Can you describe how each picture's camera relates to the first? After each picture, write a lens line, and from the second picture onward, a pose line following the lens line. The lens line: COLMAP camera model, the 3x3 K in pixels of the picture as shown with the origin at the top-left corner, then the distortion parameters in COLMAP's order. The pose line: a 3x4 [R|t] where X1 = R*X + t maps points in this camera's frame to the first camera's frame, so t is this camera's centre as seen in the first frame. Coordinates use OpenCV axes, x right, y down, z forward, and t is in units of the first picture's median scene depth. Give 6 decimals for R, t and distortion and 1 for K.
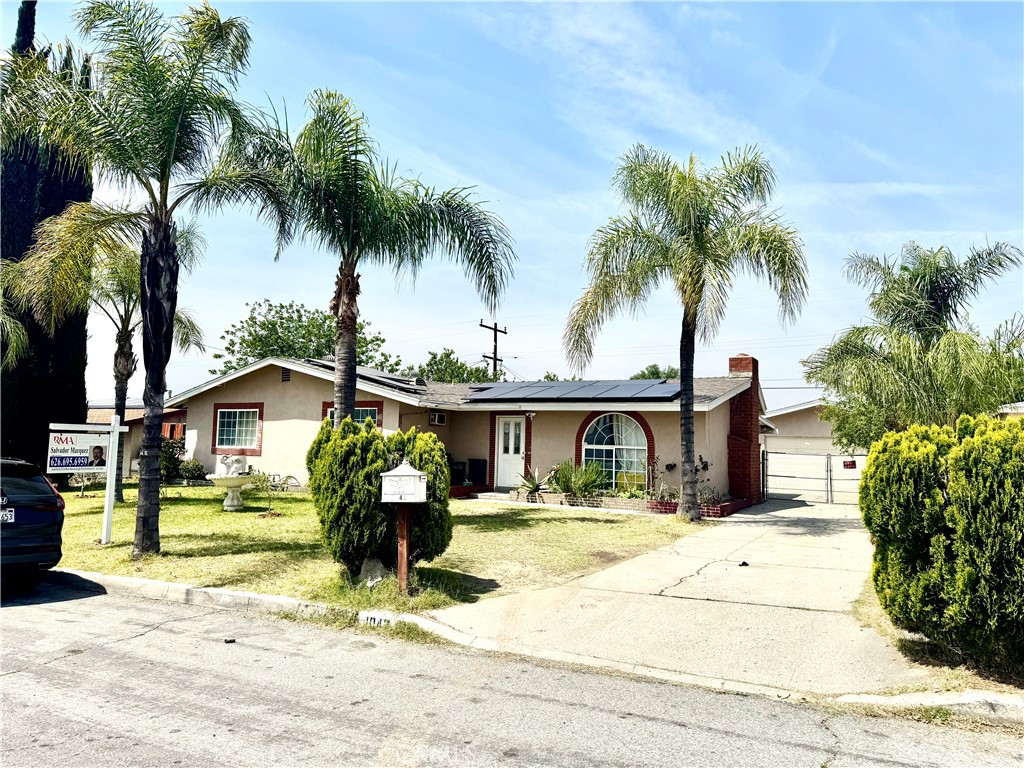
lens RADIAL K [[718.9, 0, 511.6], [0, 718.9, 386.7], [0, 0, 1]] dist [0.070832, -0.095957]
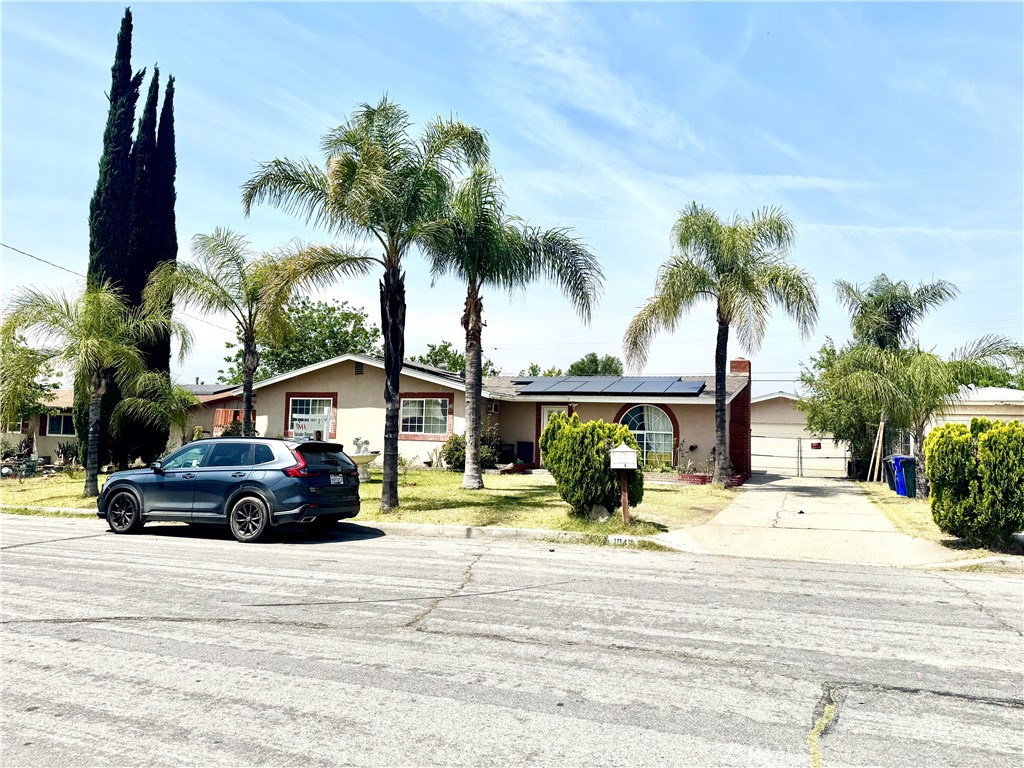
lens RADIAL K [[718.9, 0, 511.6], [0, 718.9, 386.7], [0, 0, 1]] dist [0.070832, -0.095957]
pose [[0.993046, 0.009740, 0.117327, -0.300100], [-0.012502, 0.999661, 0.022826, -0.025615], [-0.117065, -0.024134, 0.992831, -0.268421]]
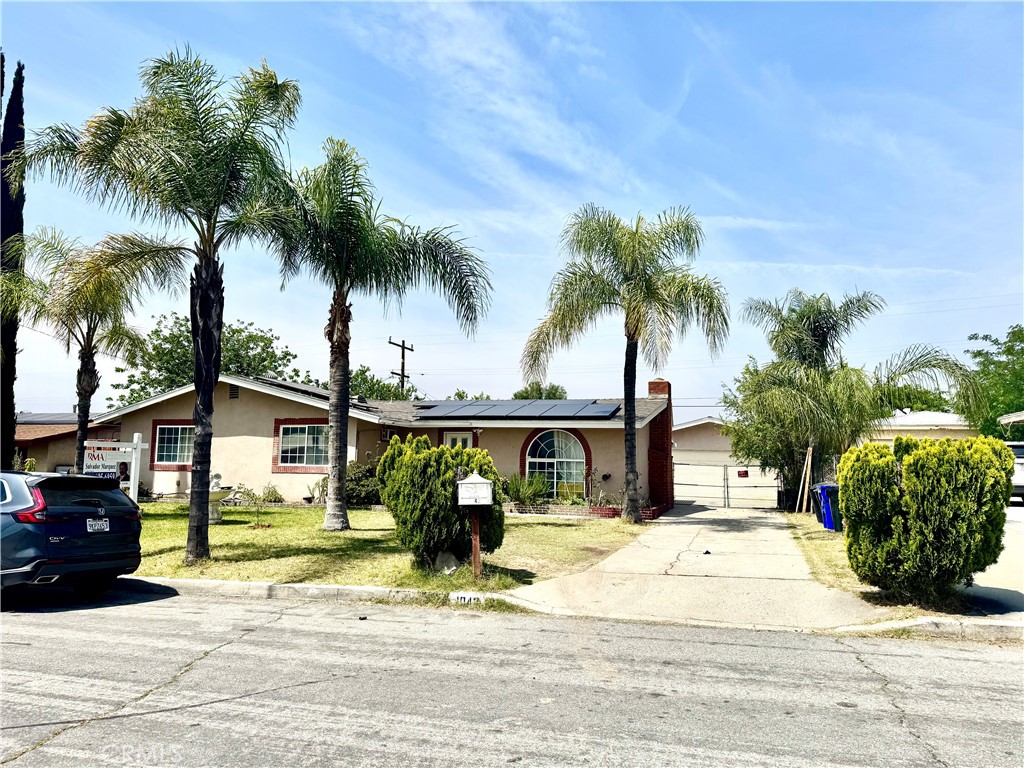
lens RADIAL K [[715.1, 0, 512.0], [0, 715.1, 384.0], [0, 0, 1]] dist [0.093684, -0.140455]
pose [[0.983574, 0.012858, 0.180045, -0.162610], [-0.008551, 0.999659, -0.024677, -0.008651], [-0.180301, 0.022732, 0.983349, -0.116545]]
